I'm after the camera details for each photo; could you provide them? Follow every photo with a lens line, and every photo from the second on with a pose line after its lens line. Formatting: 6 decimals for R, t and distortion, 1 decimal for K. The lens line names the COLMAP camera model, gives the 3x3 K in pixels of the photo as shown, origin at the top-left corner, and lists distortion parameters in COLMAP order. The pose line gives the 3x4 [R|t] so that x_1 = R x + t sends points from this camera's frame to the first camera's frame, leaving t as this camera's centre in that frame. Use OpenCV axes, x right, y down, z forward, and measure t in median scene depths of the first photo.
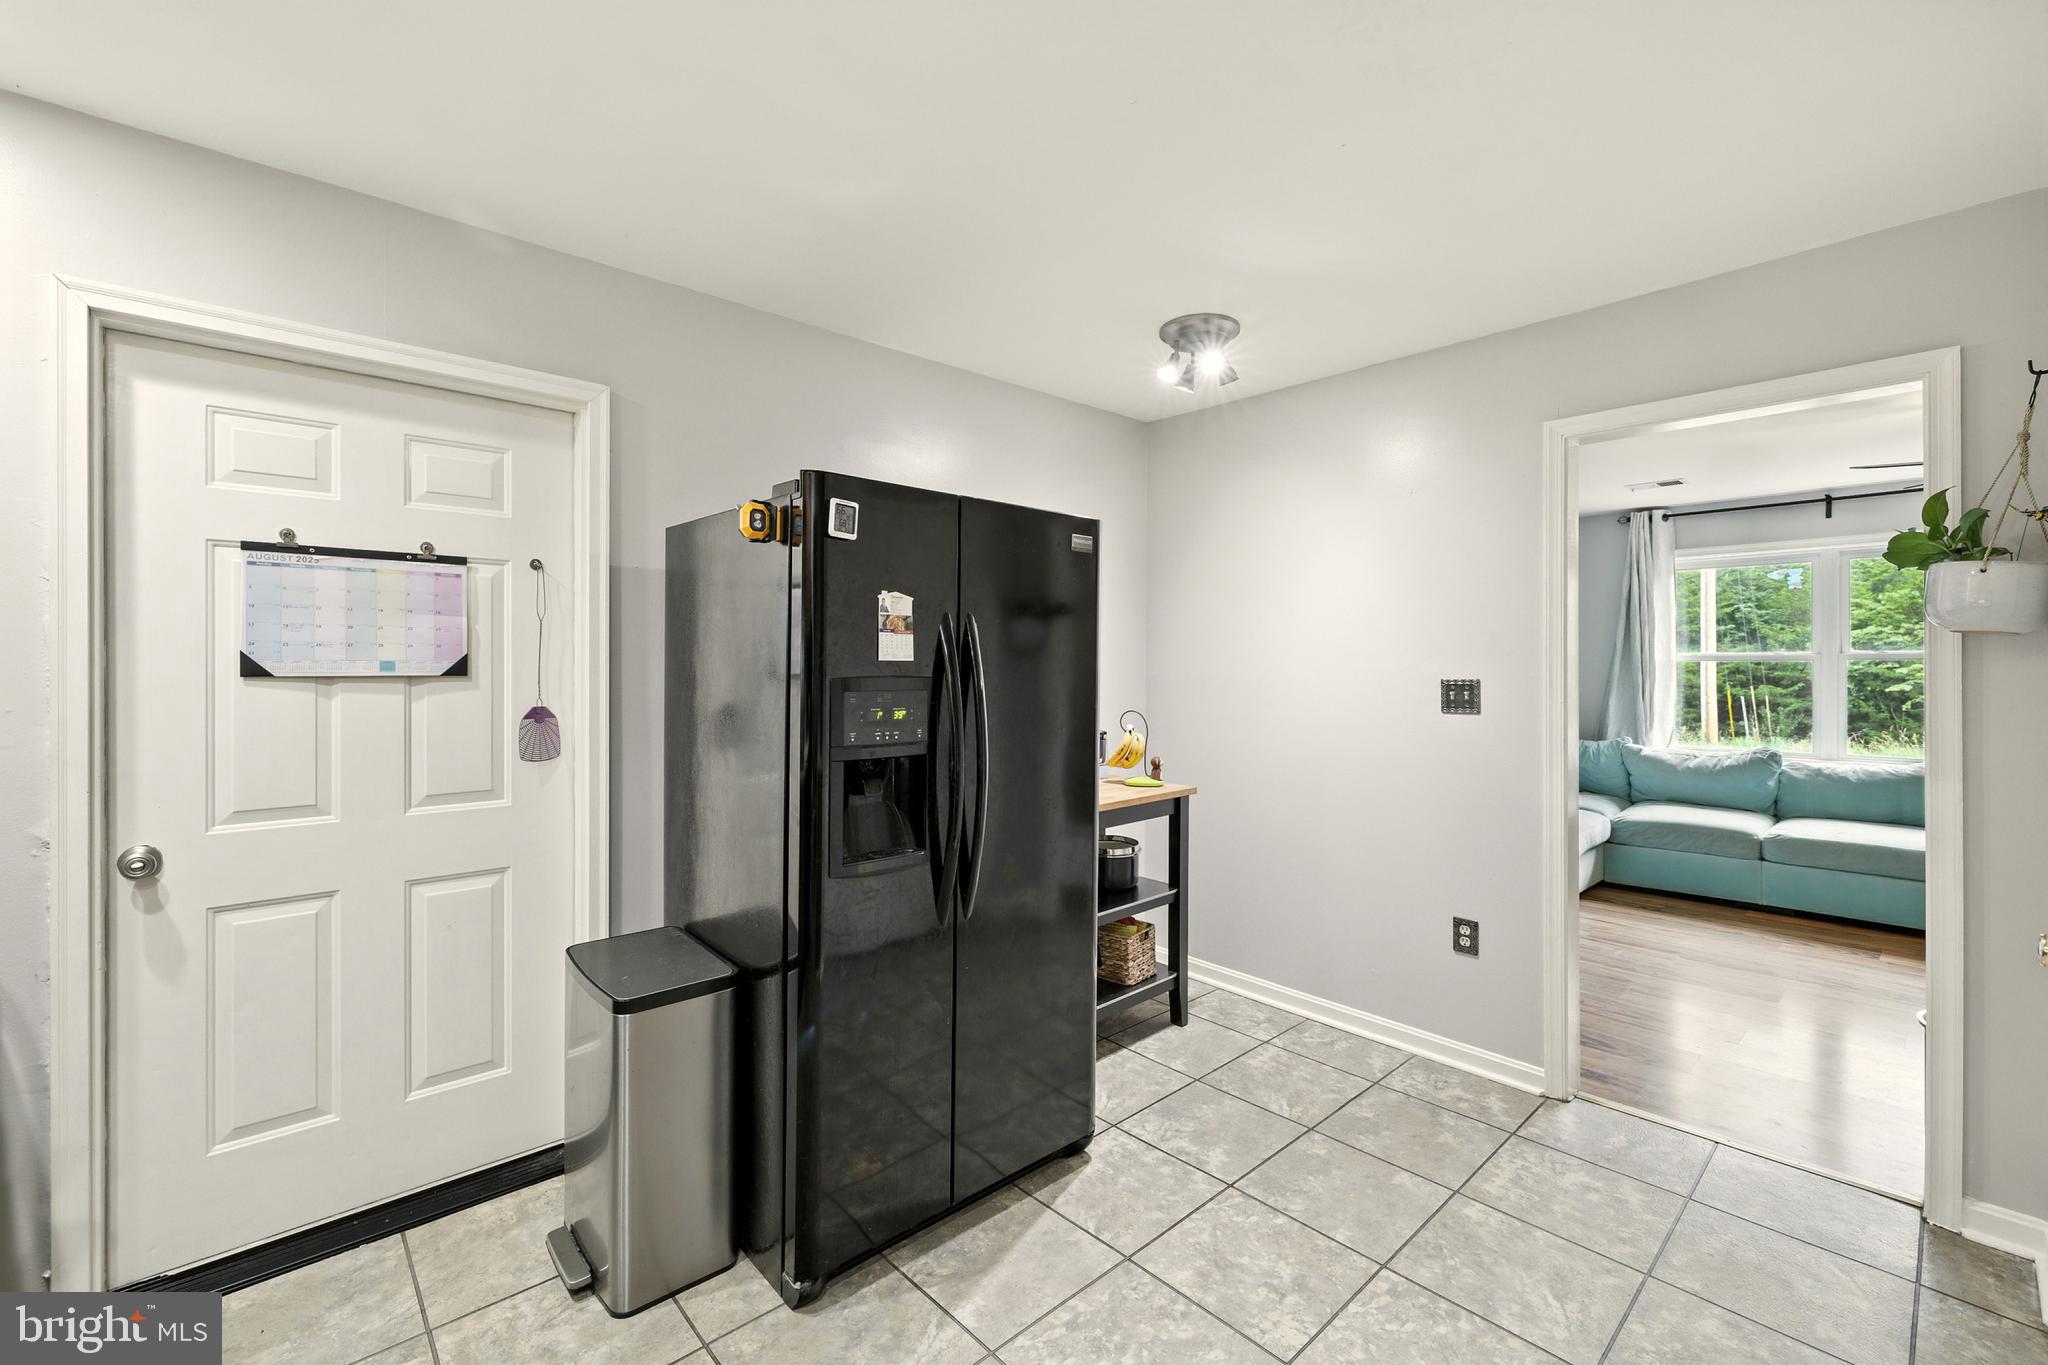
lens RADIAL K [[865.9, 0, 1023.2], [0, 865.9, 665.4], [0, 0, 1]] dist [-0.001264, -0.000722]
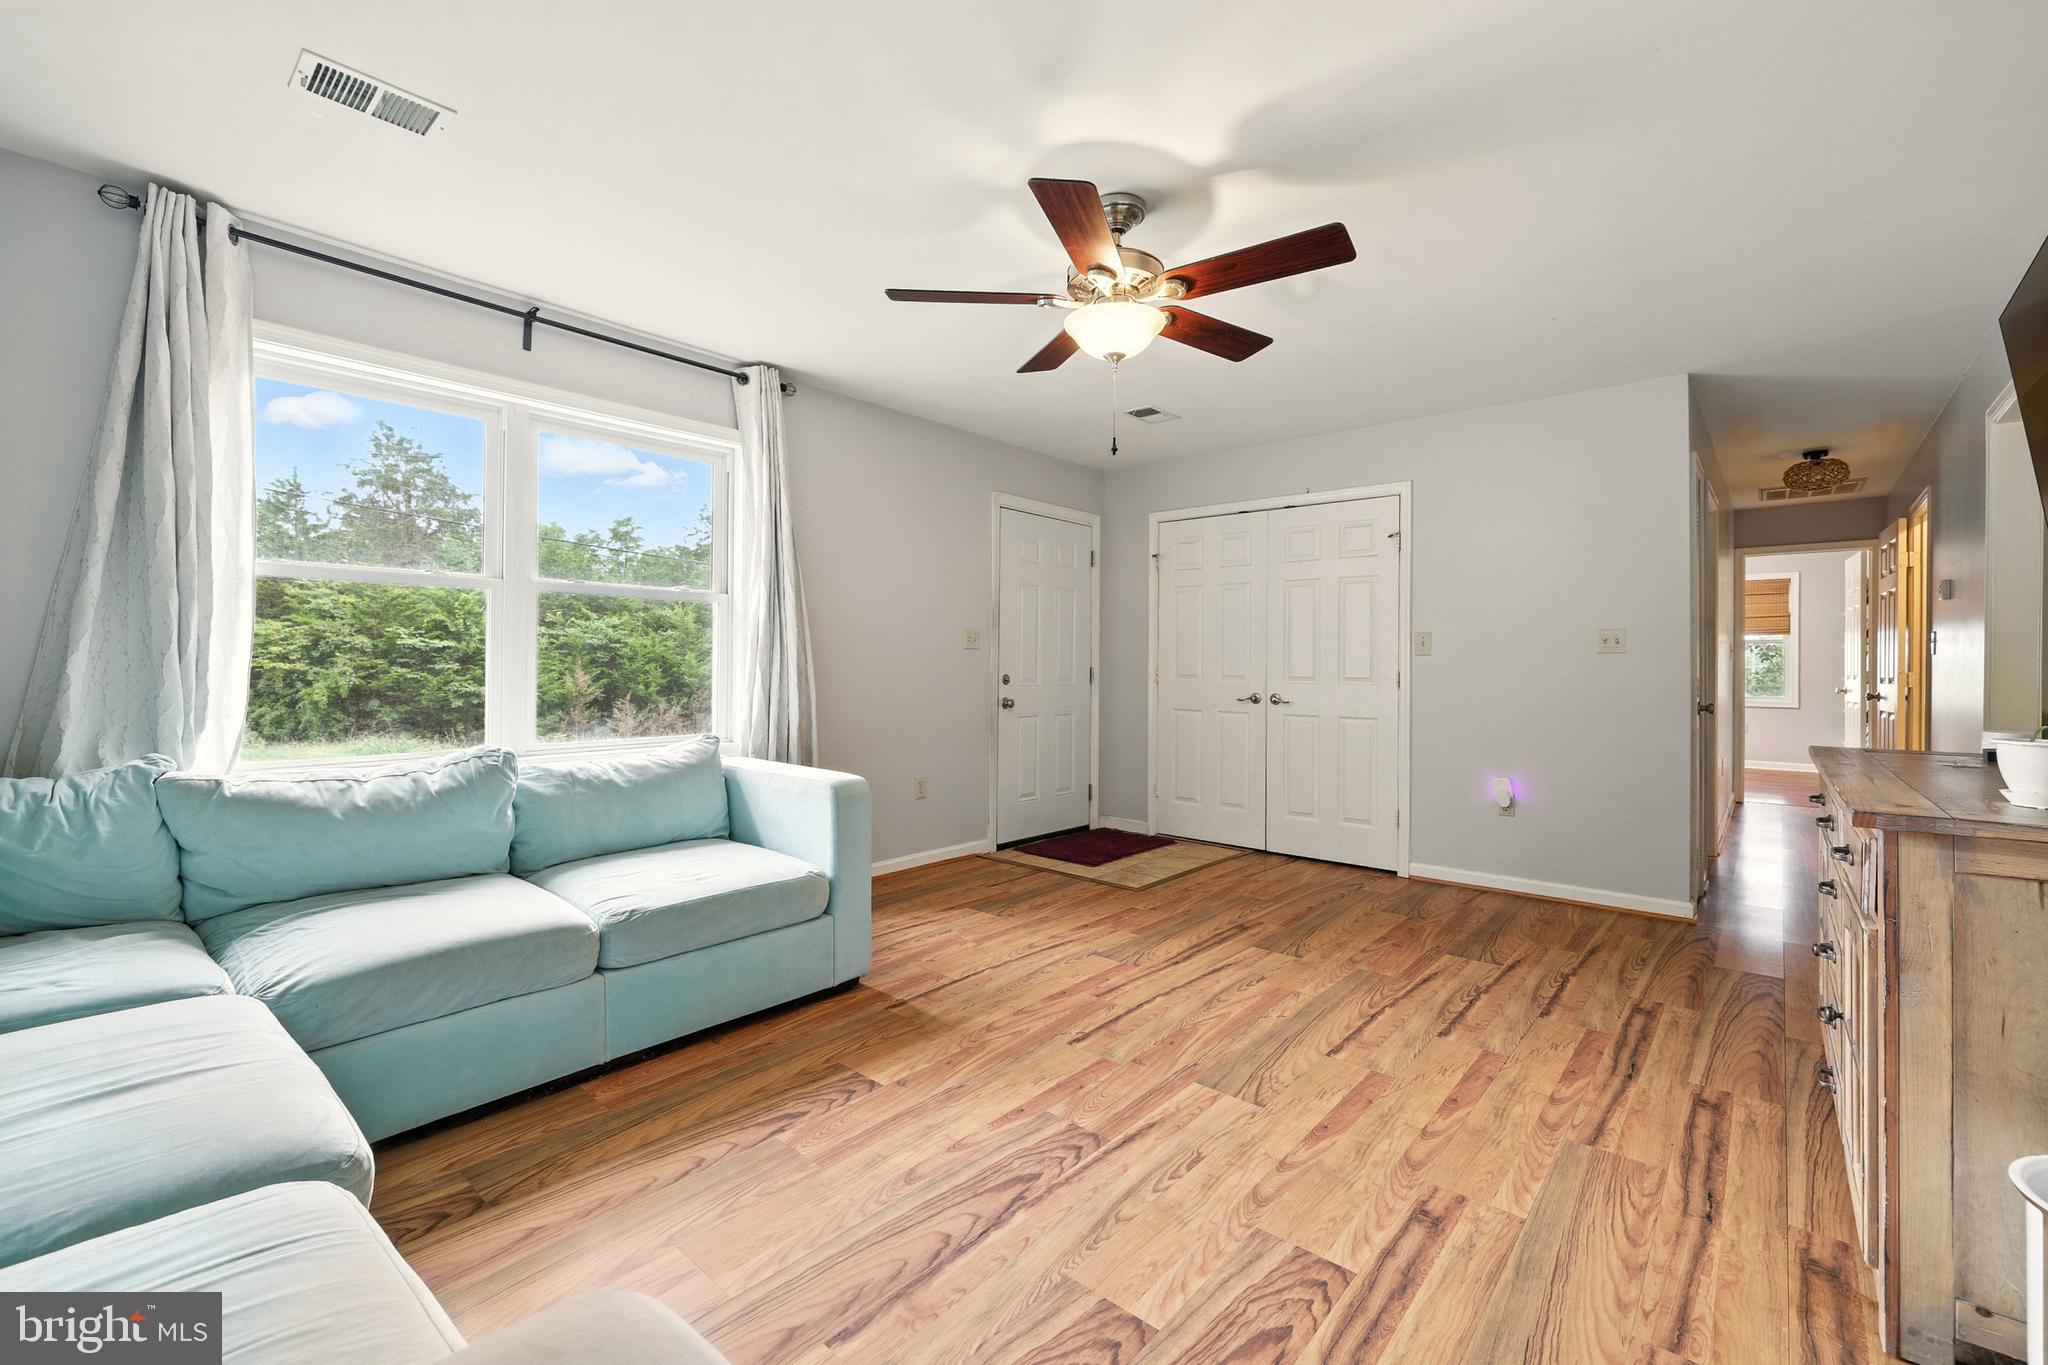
lens RADIAL K [[865.9, 0, 1023.2], [0, 865.9, 665.4], [0, 0, 1]] dist [-0.001264, -0.000722]
pose [[-0.109606, -0.003894, 0.993967, 0.289630], [-0.003898, 0.999986, 0.003488, 0.041660], [-0.993967, -0.003492, -0.109620, 0.699106]]
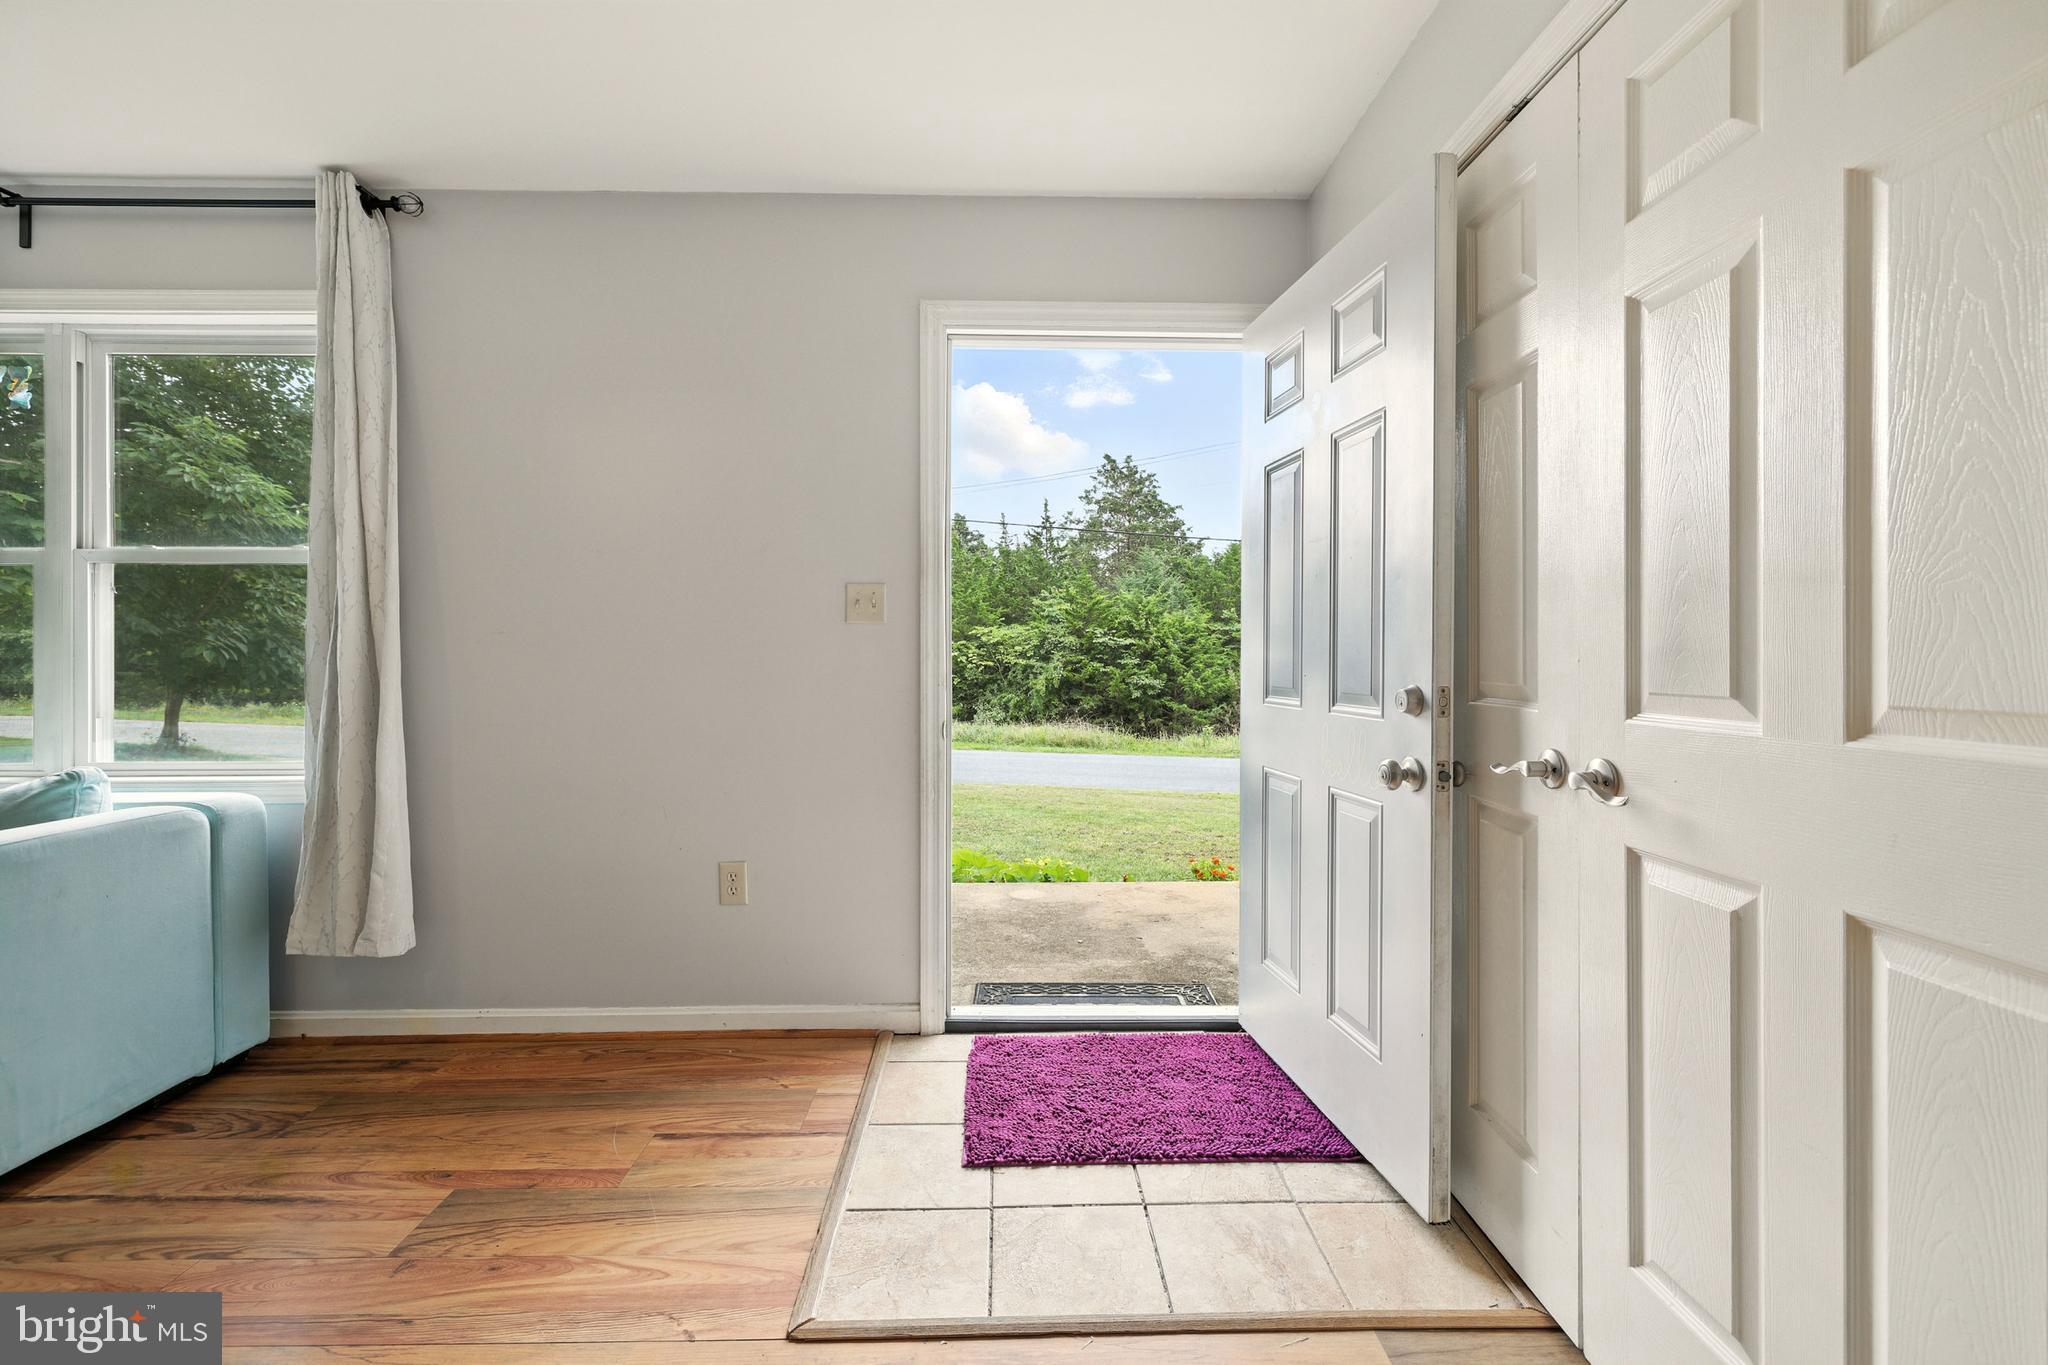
lens RADIAL K [[865.9, 0, 1023.2], [0, 865.9, 665.4], [0, 0, 1]] dist [-0.001264, -0.000722]
pose [[0.654522, -0.010529, 0.755969, 0.896833], [0.004881, 0.999941, 0.009701, 0.045319], [-0.756027, -0.002659, 0.654535, 0.294648]]
